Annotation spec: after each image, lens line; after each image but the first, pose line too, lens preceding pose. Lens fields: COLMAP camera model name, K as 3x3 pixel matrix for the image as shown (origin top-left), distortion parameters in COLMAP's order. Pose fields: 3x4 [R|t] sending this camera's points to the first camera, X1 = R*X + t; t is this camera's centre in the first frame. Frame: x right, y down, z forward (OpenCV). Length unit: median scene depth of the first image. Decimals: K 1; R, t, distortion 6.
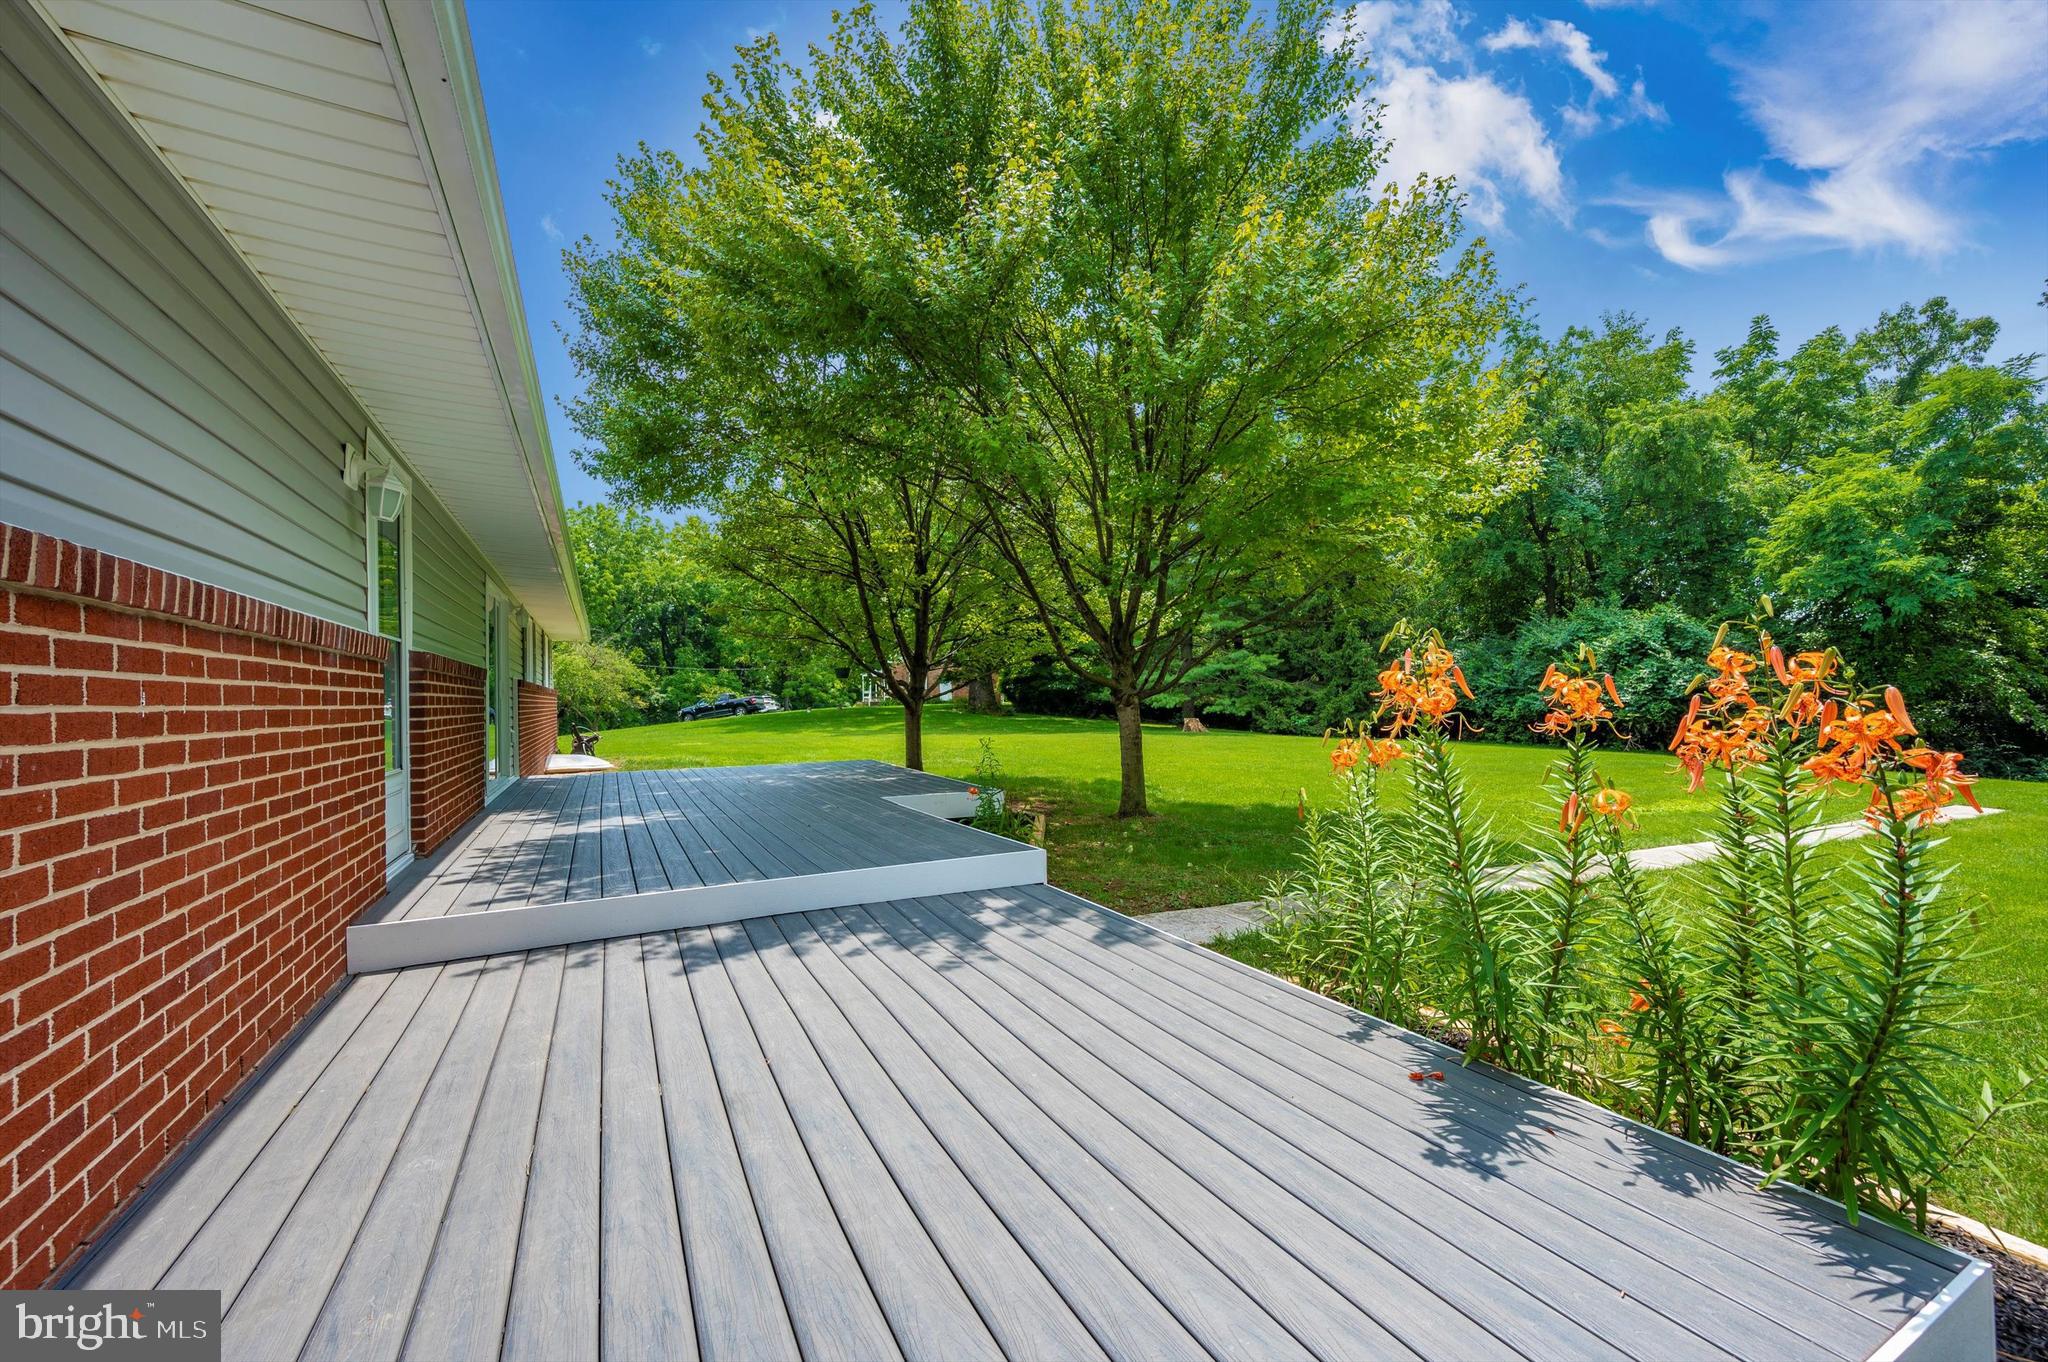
lens RADIAL K [[809.9, 0, 1024.0], [0, 809.9, 681.0], [0, 0, 1]] dist [-0.000458, 0.000190]
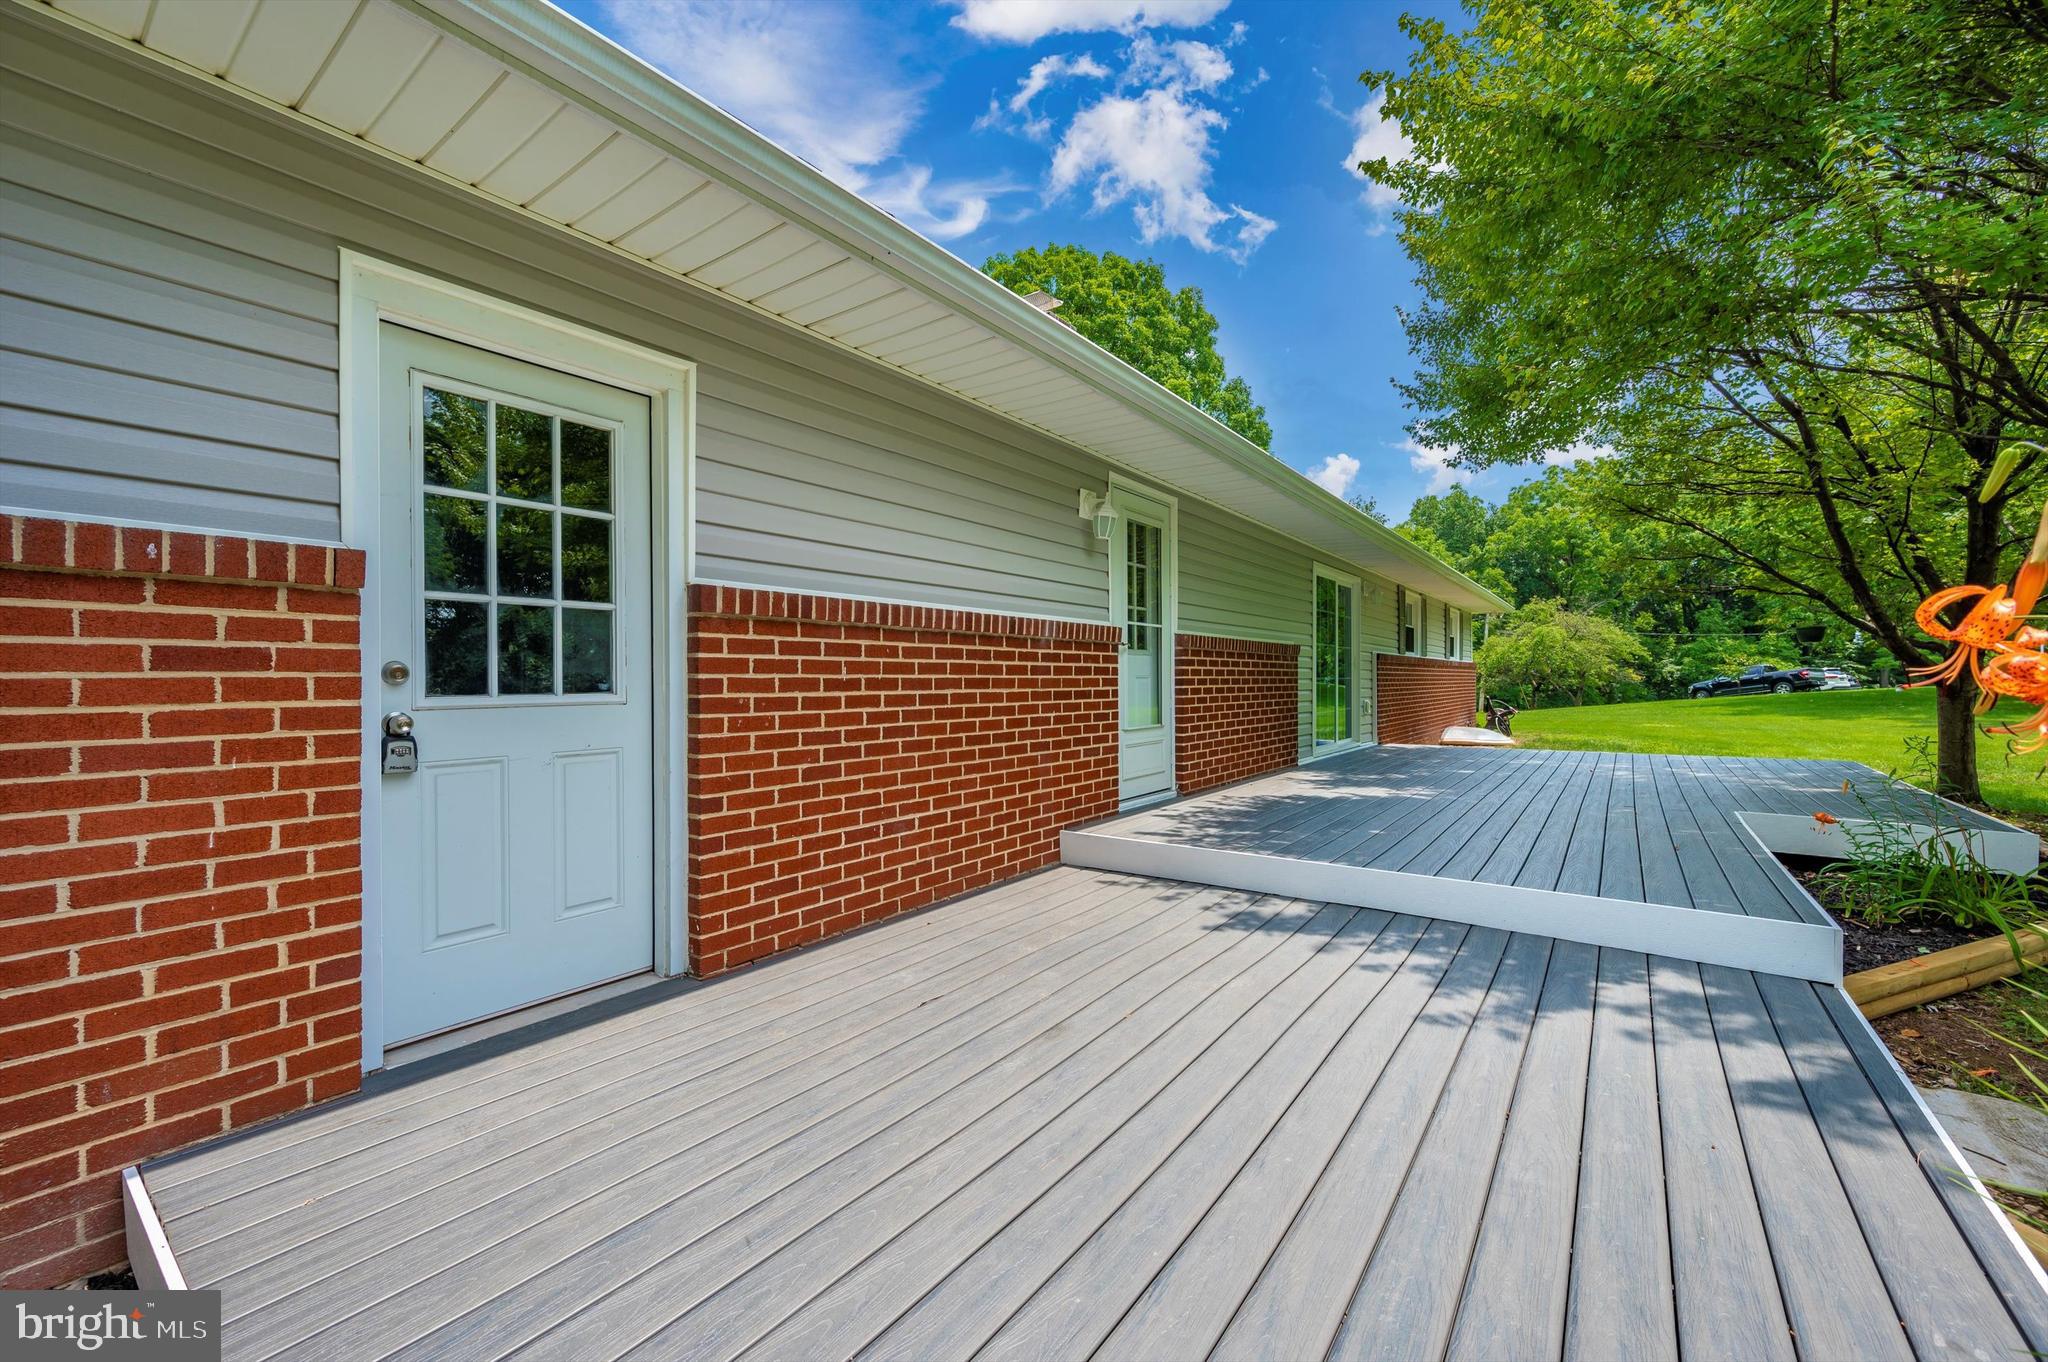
lens RADIAL K [[809.9, 0, 1024.0], [0, 809.9, 681.0], [0, 0, 1]] dist [-0.000458, 0.000190]
pose [[0.438945, 0.011610, -0.898439, 0.370096], [0.018683, 0.999582, 0.022045, 0.006175], [0.898320, -0.026462, 0.438545, 0.280603]]
